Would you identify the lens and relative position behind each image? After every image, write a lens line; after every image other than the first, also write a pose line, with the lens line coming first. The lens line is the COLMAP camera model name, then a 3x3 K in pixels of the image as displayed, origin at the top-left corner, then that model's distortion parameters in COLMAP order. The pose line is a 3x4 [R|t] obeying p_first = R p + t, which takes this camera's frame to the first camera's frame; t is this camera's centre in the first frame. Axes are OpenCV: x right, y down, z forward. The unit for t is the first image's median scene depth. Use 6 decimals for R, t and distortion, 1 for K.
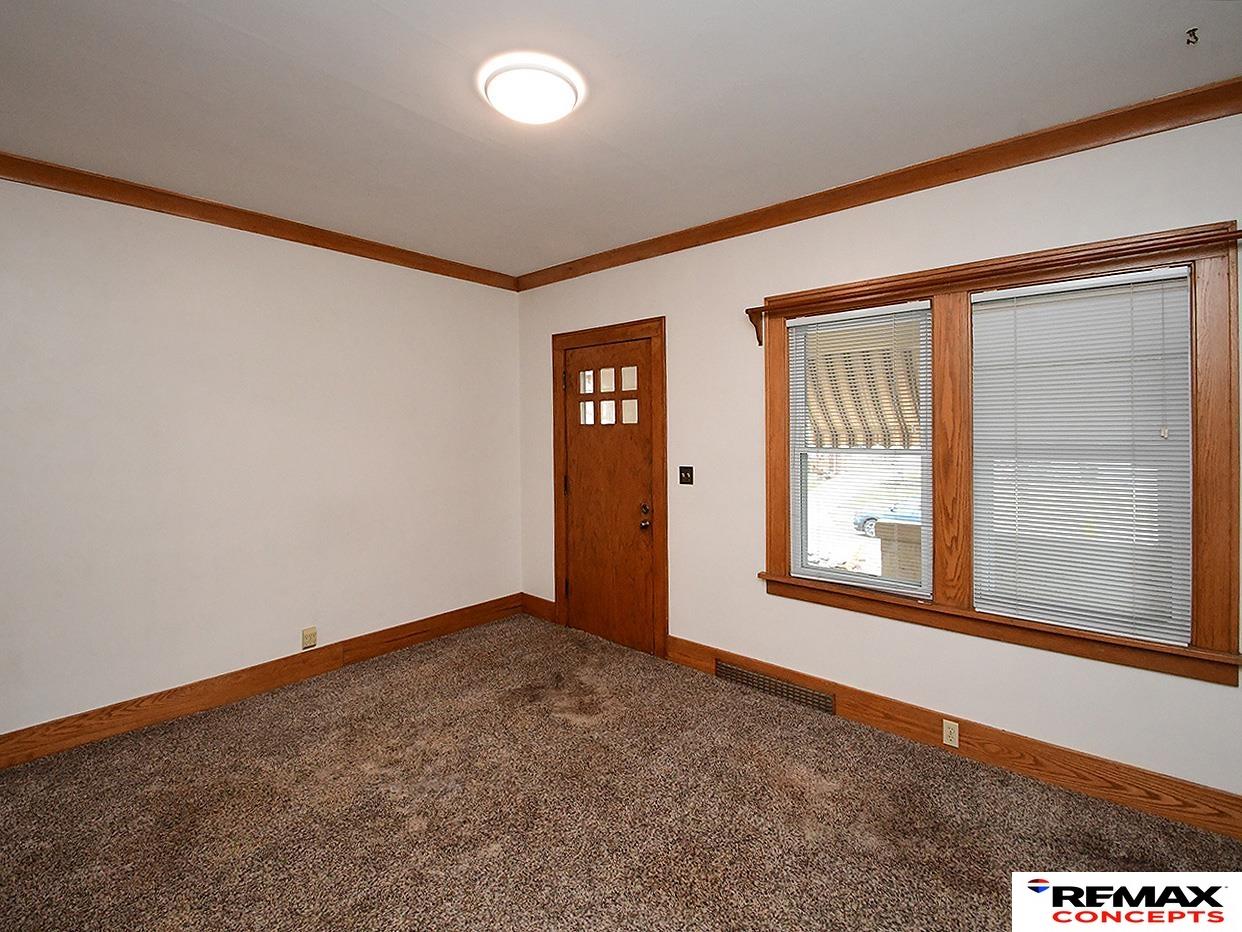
lens RADIAL K [[568.0, 0, 615.9], [0, 568.0, 441.4], [0, 0, 1]] dist [0.001301, -0.000540]
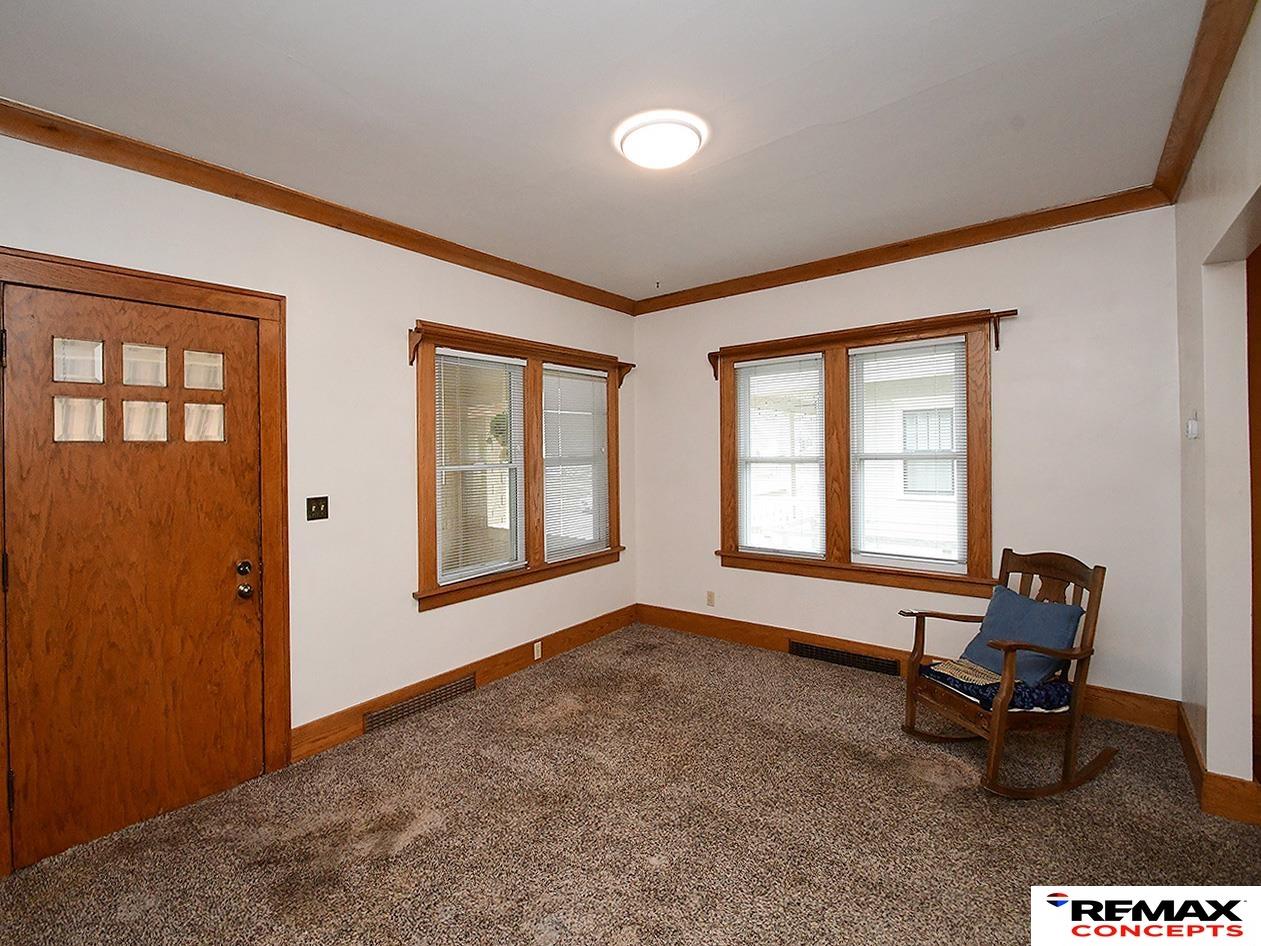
lens RADIAL K [[576.6, 0, 625.3], [0, 576.6, 448.0], [0, 0, 1]] dist [0.001301, -0.000540]
pose [[-0.050389, 0.001686, 0.998728, -0.677457], [0.028511, 0.999593, -0.000249, -0.010825], [-0.998323, 0.028462, -0.050417, 0.593517]]
